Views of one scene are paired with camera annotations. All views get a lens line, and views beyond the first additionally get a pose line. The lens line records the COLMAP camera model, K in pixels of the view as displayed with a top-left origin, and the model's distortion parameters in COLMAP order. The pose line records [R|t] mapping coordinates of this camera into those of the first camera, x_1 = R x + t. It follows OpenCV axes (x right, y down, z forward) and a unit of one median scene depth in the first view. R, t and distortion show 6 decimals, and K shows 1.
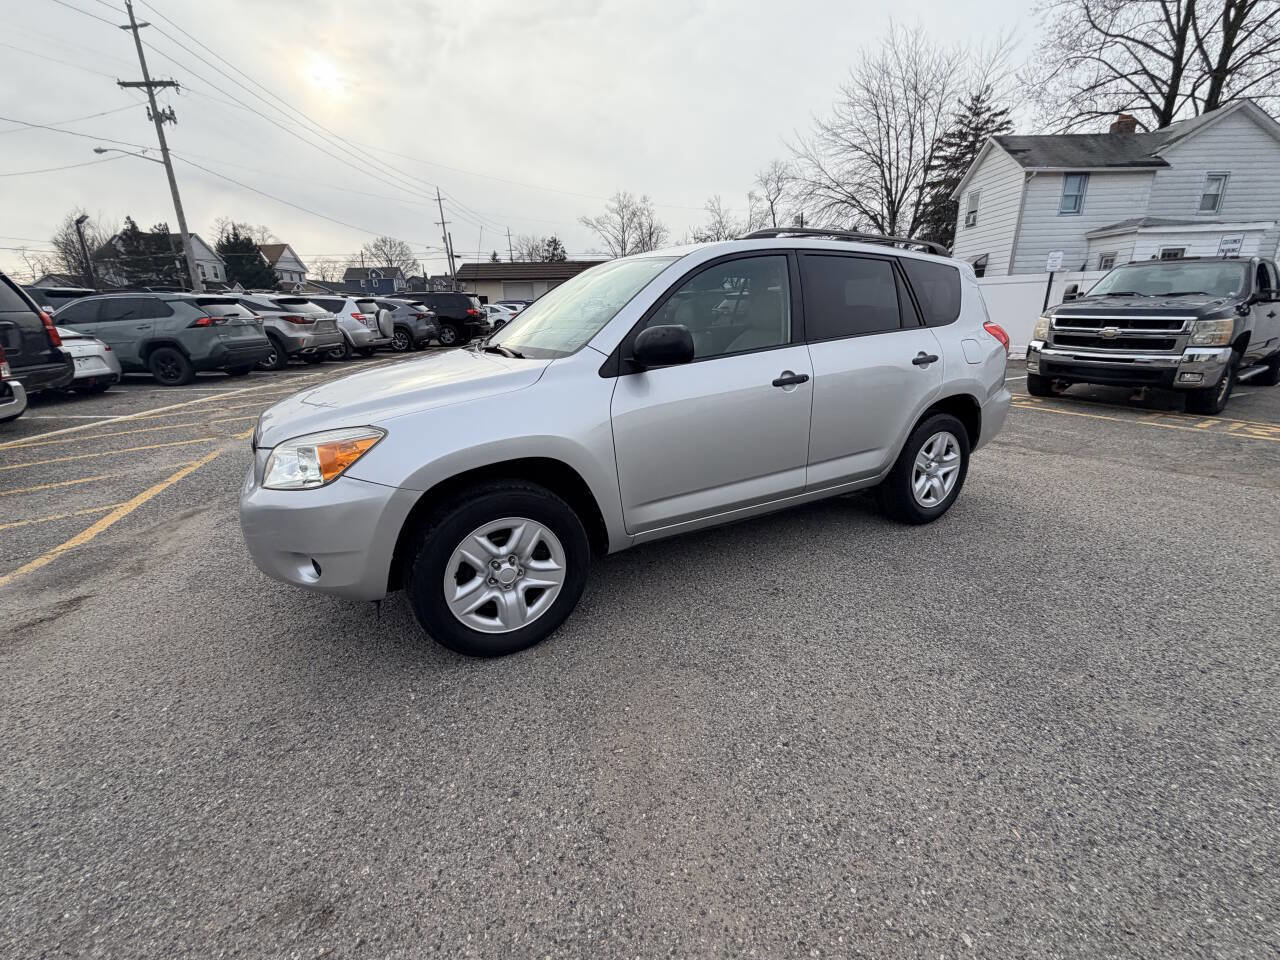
lens RADIAL K [[547.0, 0, 641.8], [0, 547.0, 483.3], [0, 0, 1]] dist [-0.000167, -0.000327]
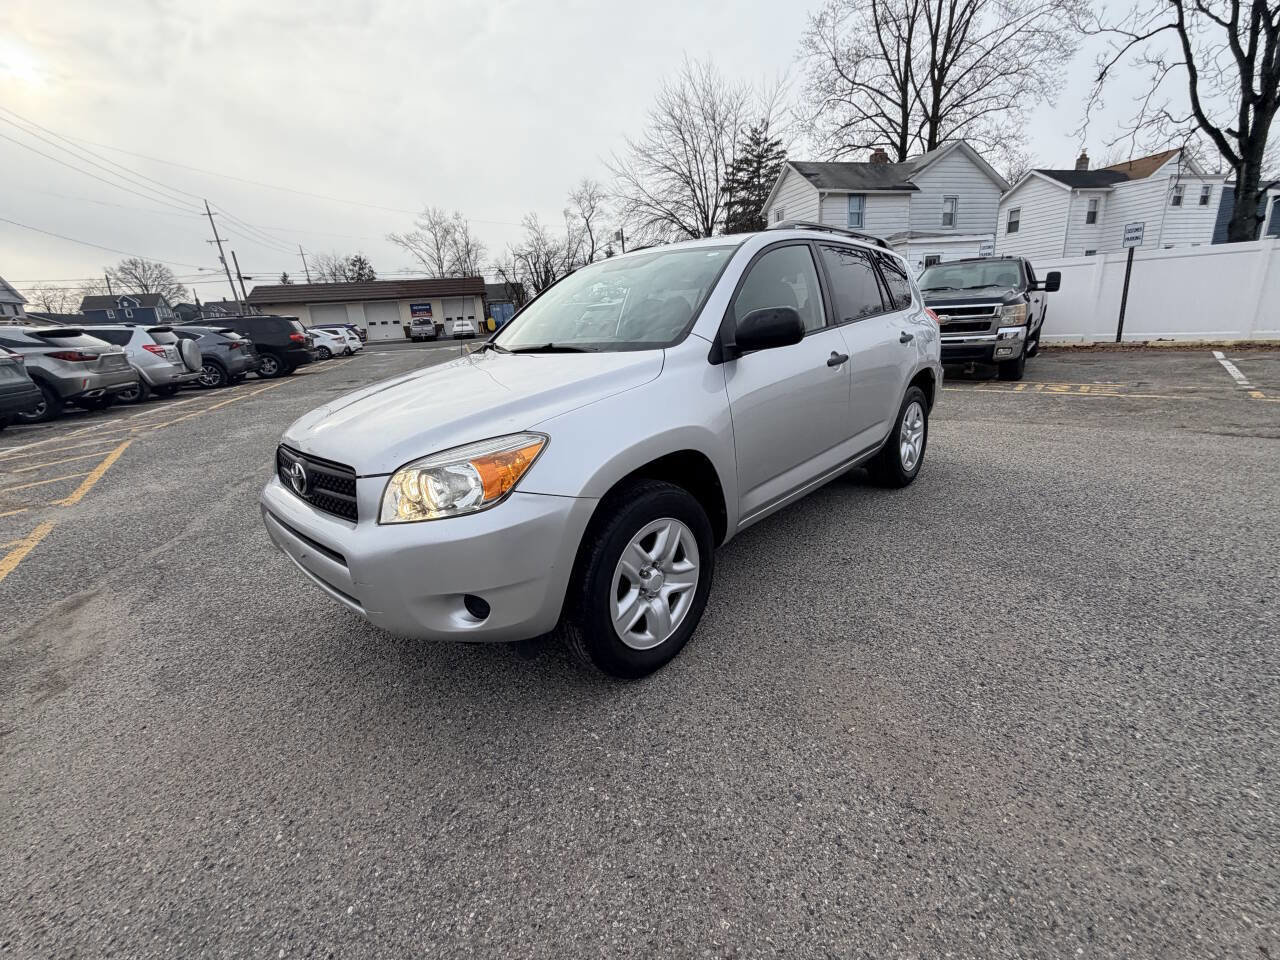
lens RADIAL K [[547.0, 0, 641.7], [0, 547.0, 483.3], [0, 0, 1]] dist [-0.000167, -0.000327]
pose [[0.952398, -0.127533, 0.276899, -0.061880], [0.134852, 0.990838, -0.007472, 0.000730], [-0.273409, 0.044457, 0.960870, 0.014151]]
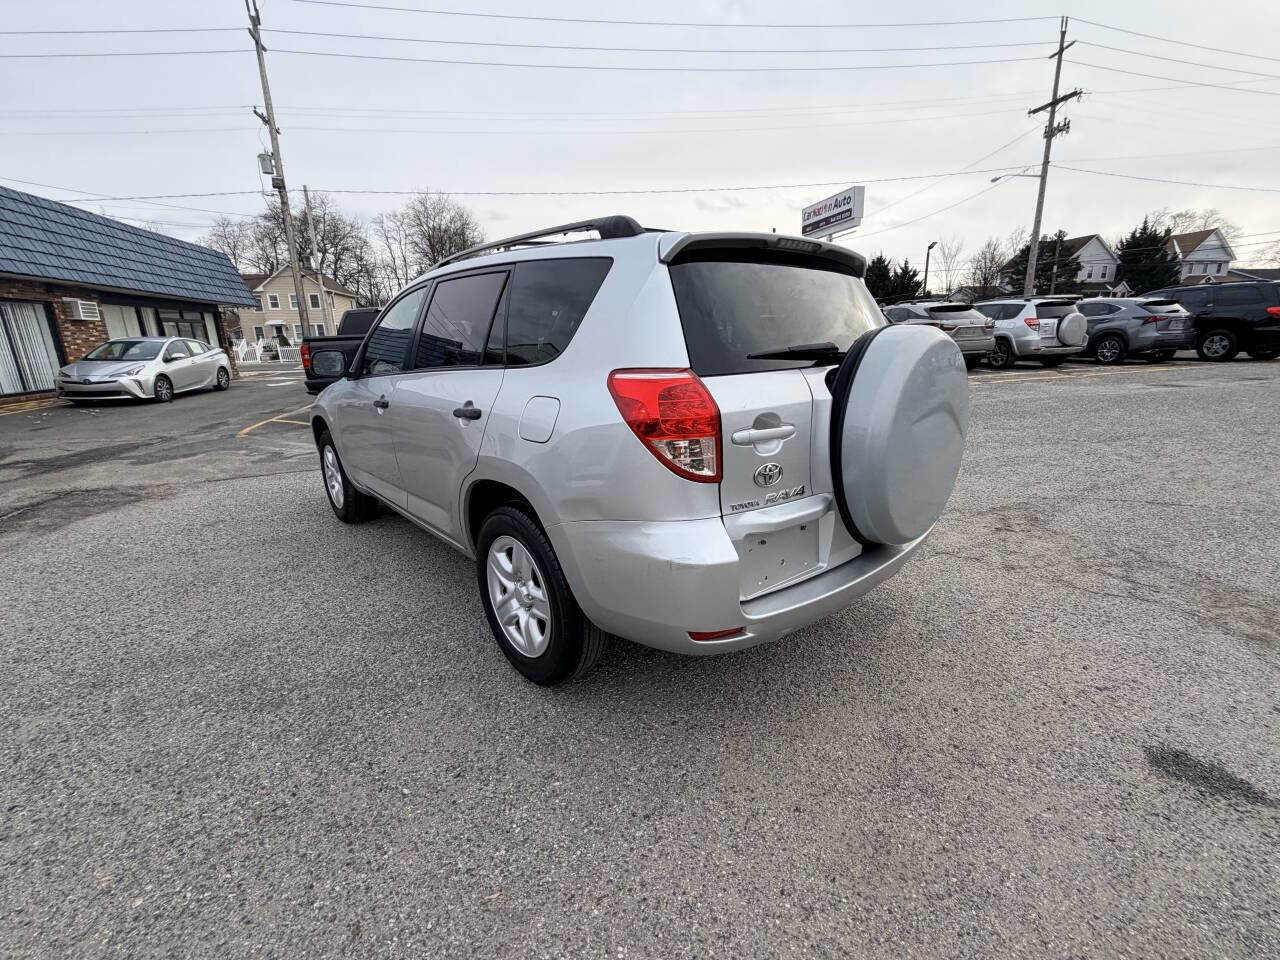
lens RADIAL K [[547.0, 0, 639.5], [0, 547.0, 480.5], [0, 0, 1]] dist [-0.000167, -0.000327]
pose [[0.208893, 0.263397, -0.941799, 0.219240], [-0.268758, 0.941426, 0.203681, -0.061103], [0.940283, 0.210569, 0.267448, 0.183809]]
